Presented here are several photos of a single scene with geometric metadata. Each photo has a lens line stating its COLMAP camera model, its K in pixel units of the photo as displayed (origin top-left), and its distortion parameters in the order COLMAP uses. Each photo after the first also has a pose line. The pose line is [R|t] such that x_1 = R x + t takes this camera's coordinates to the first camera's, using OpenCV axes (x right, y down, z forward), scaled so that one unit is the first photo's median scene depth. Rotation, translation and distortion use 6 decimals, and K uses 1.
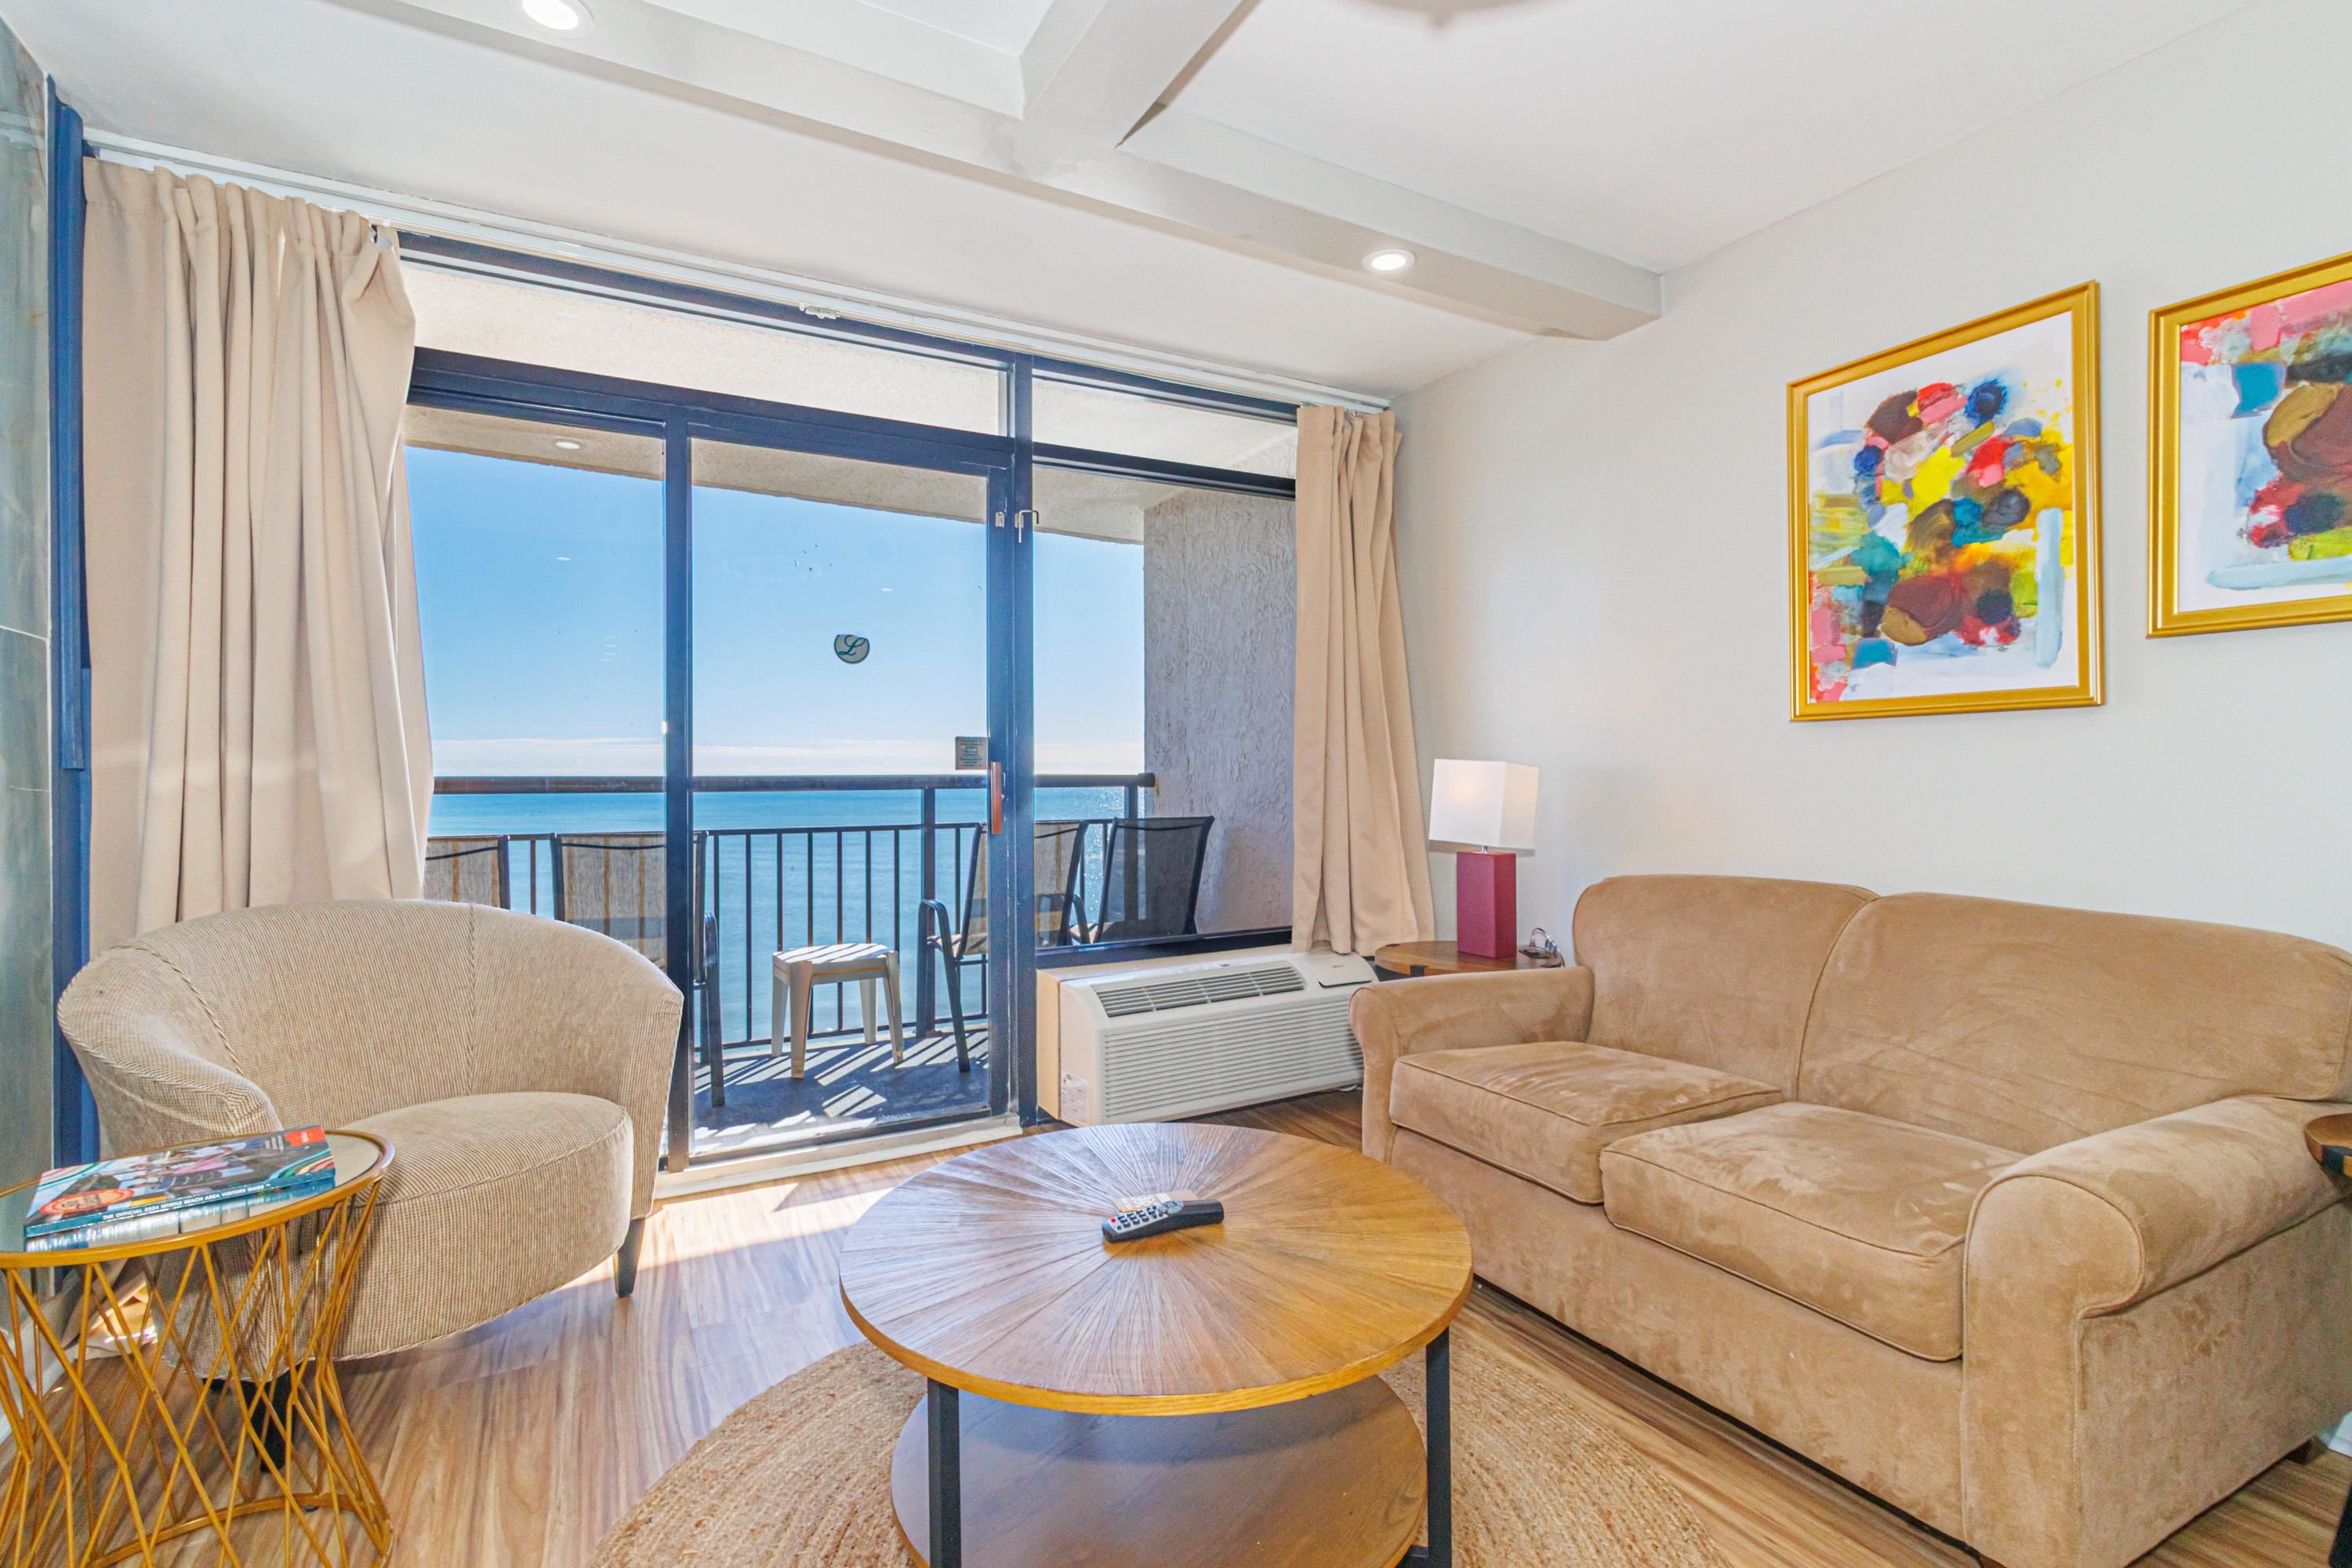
lens RADIAL K [[1081.6, 0, 1169.3], [0, 1081.6, 779.0], [0, 0, 1]] dist [0.004519, 0.001180]
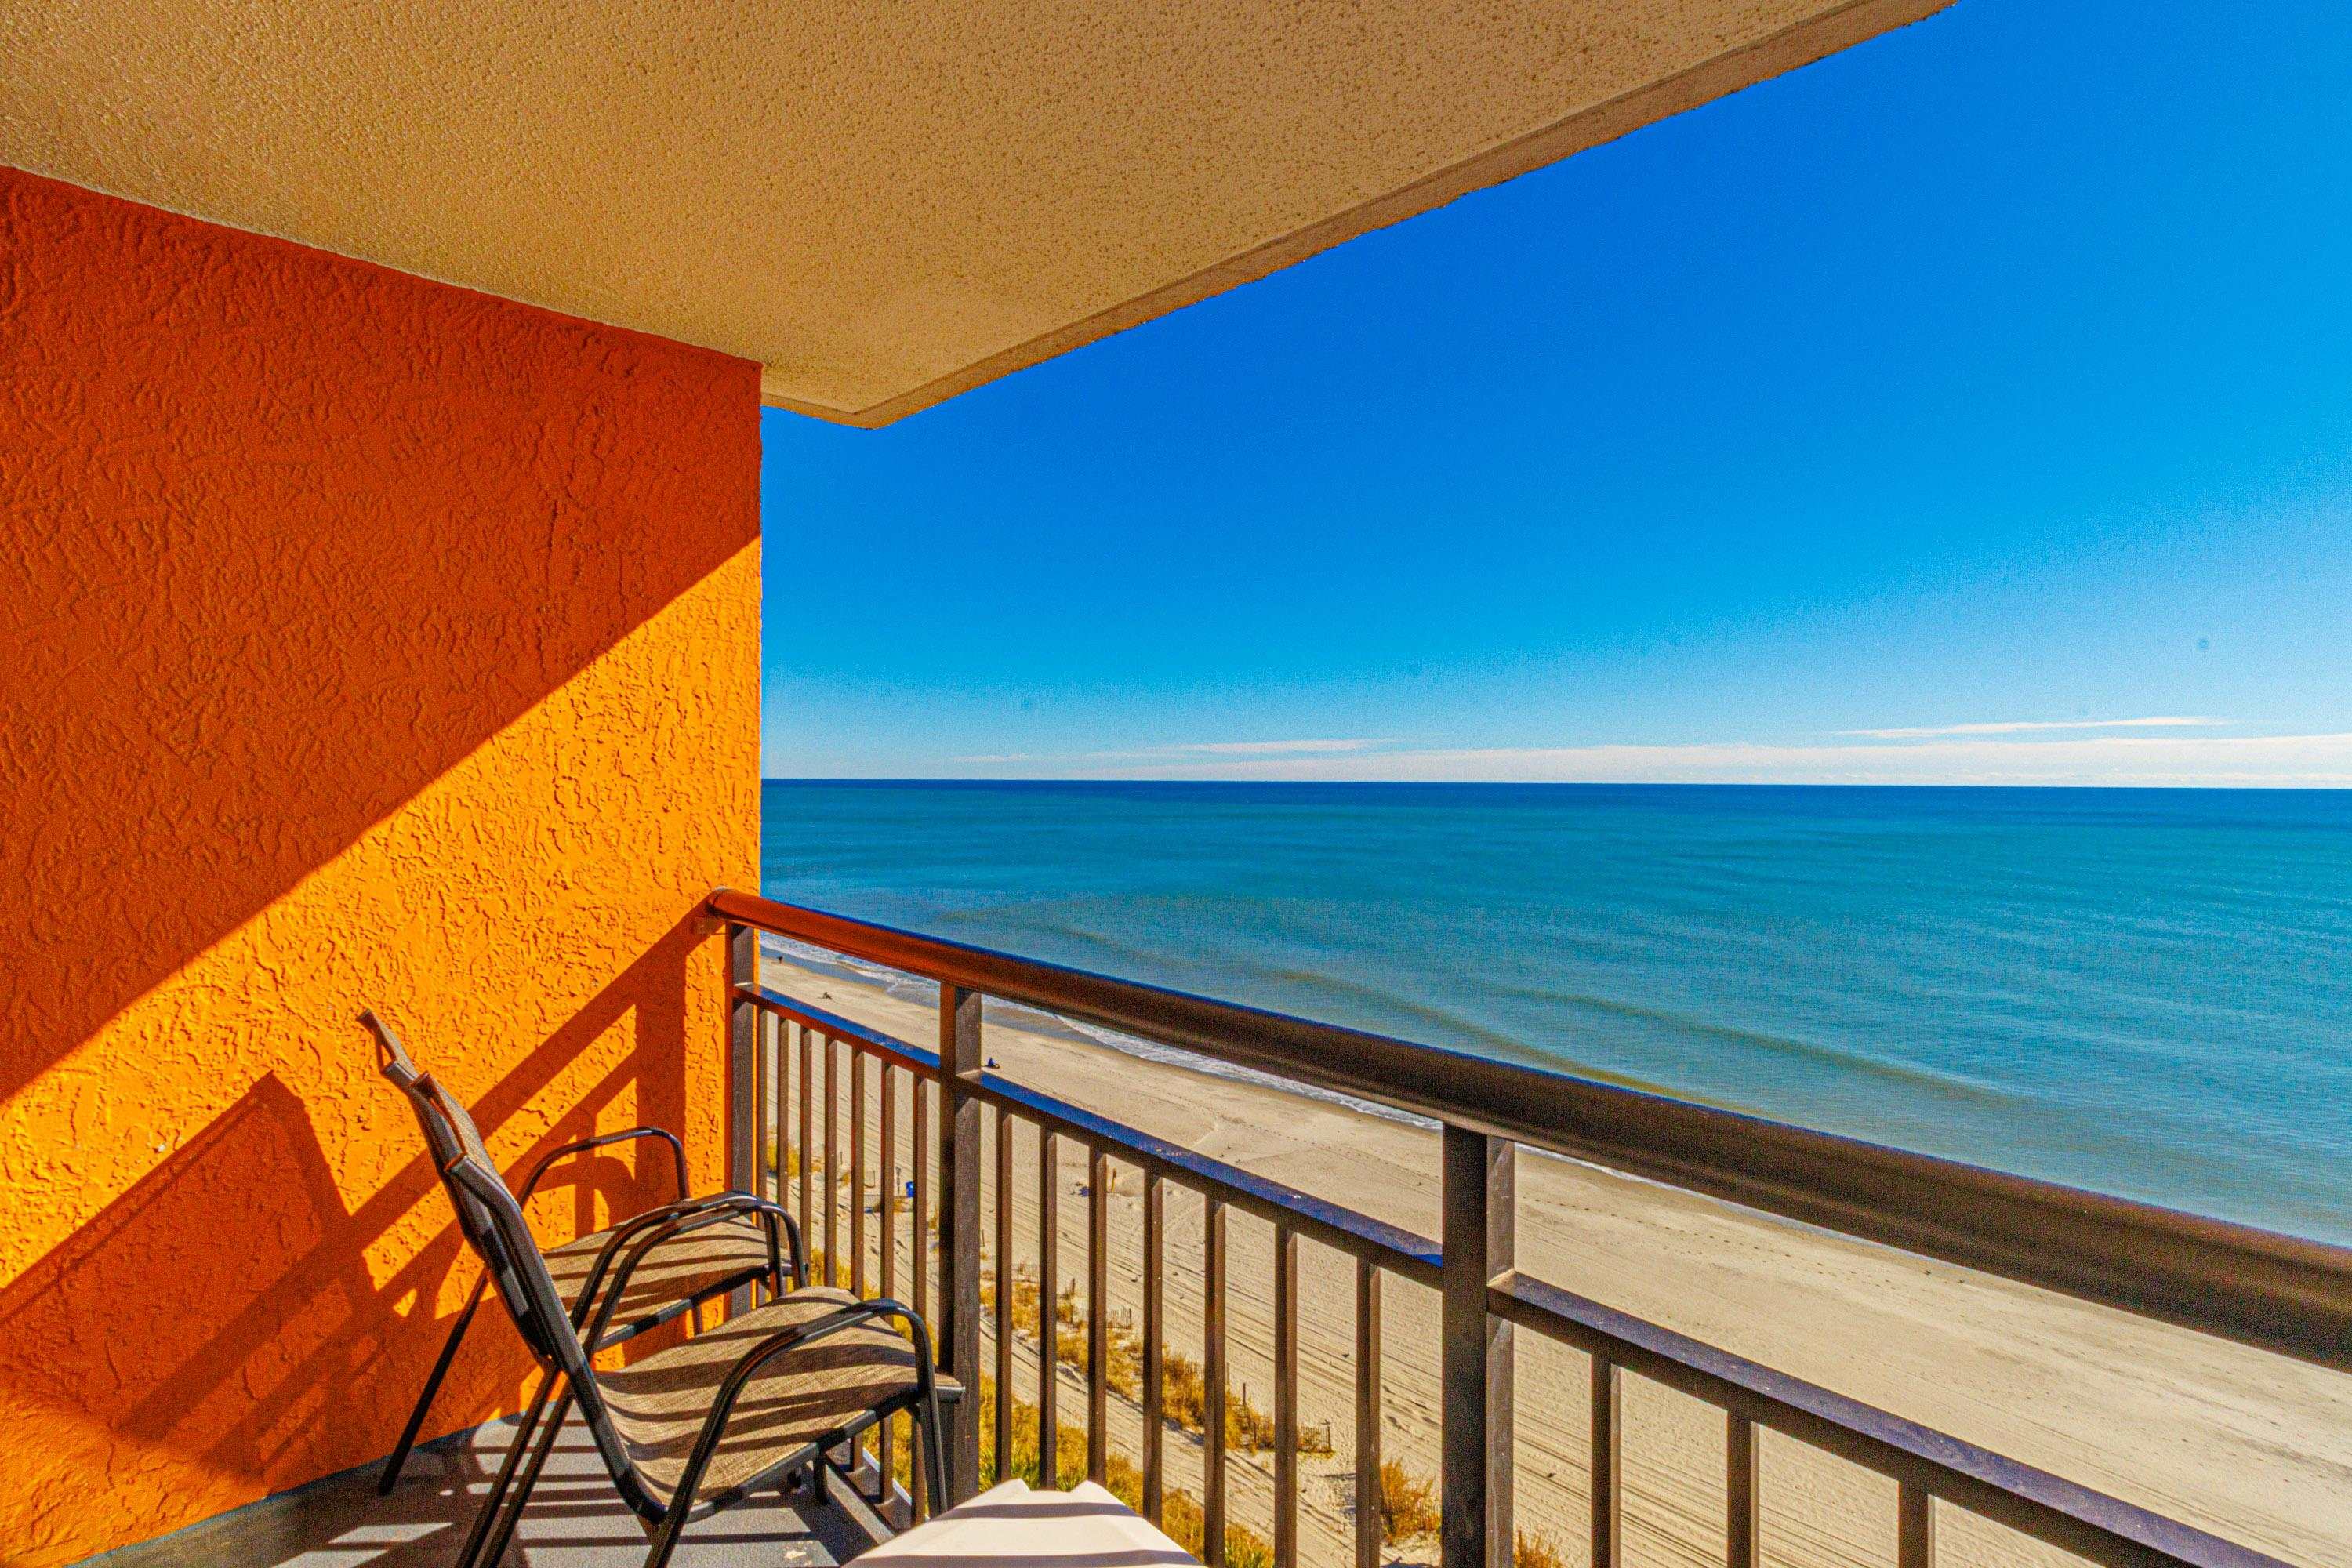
lens RADIAL K [[1080.2, 0, 1239.1], [0, 1080.2, 776.3], [0, 0, 1]] dist [-0.001503, 0.000018]
pose [[0.263665, 0.014490, -0.964506, -0.025384], [-0.013477, 0.999845, 0.011337, -0.134109], [0.964520, 0.010010, 0.263819, 1.740462]]
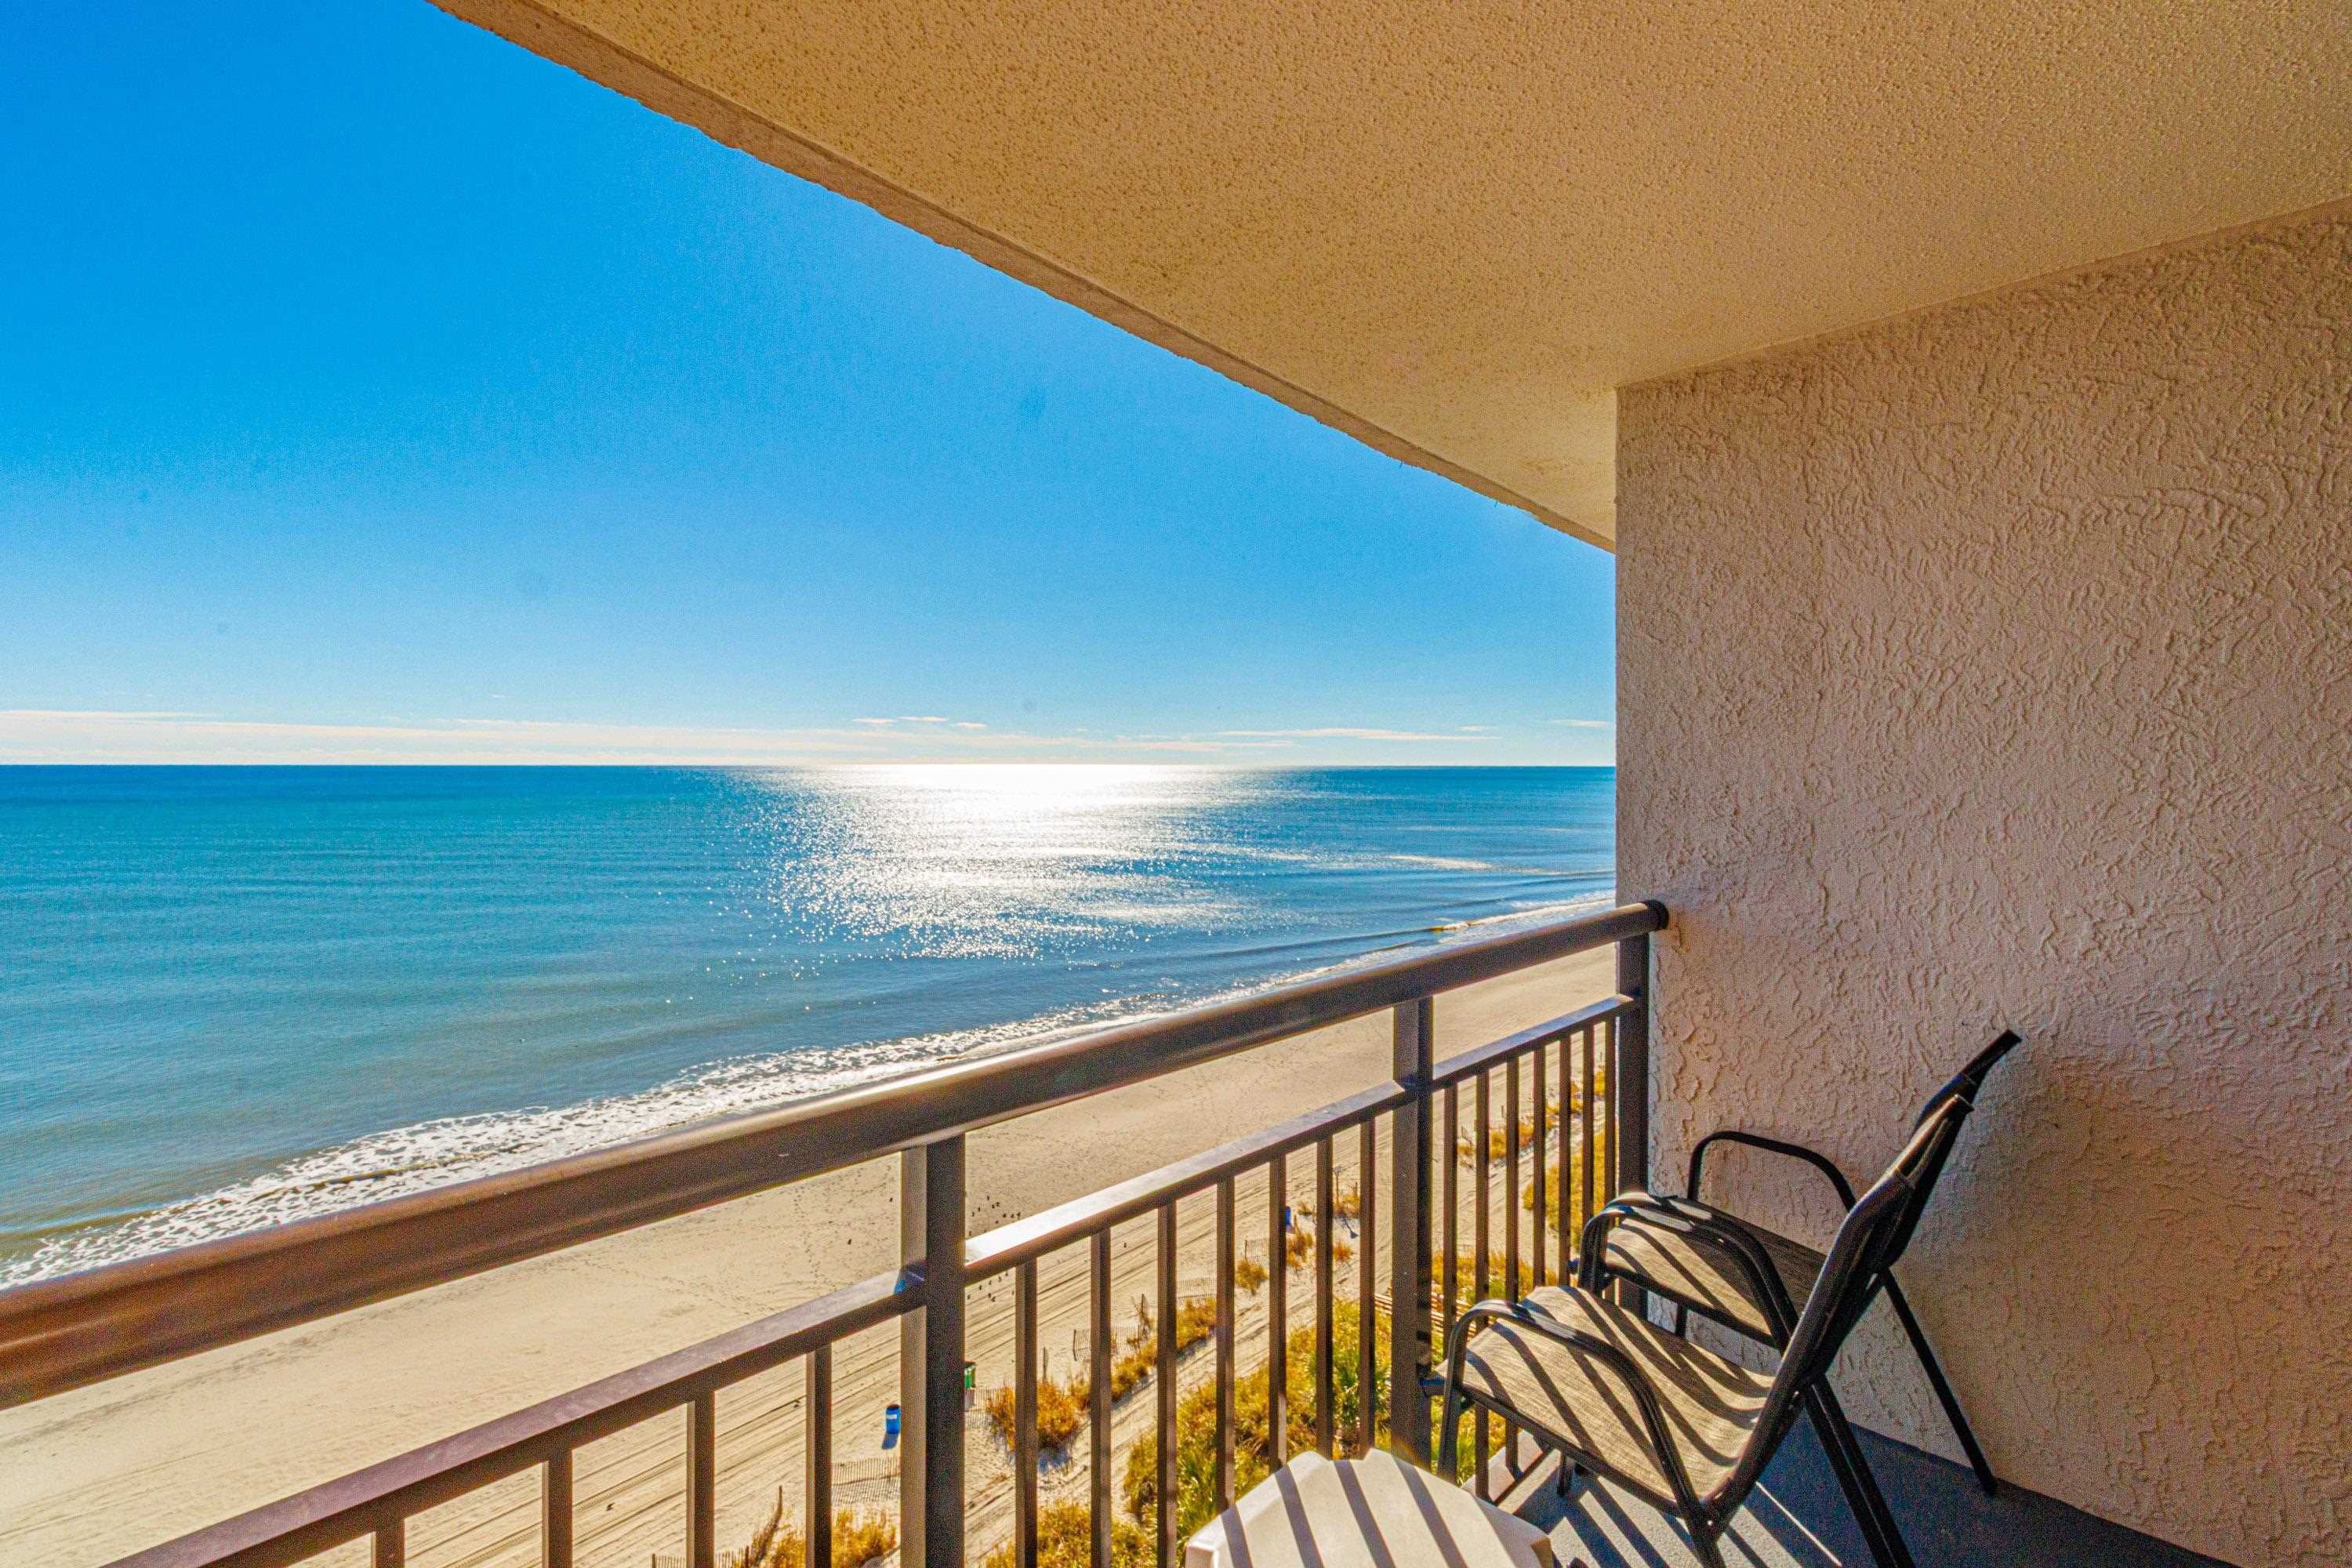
lens RADIAL K [[1081.6, 0, 1169.3], [0, 1081.6, 779.0], [0, 0, 1]] dist [0.004519, 0.001180]
pose [[0.953446, 0.003117, 0.301547, -0.839514], [-0.003808, 0.999991, 0.001703, -0.142511], [-0.301539, -0.002772, 0.953450, 1.258744]]
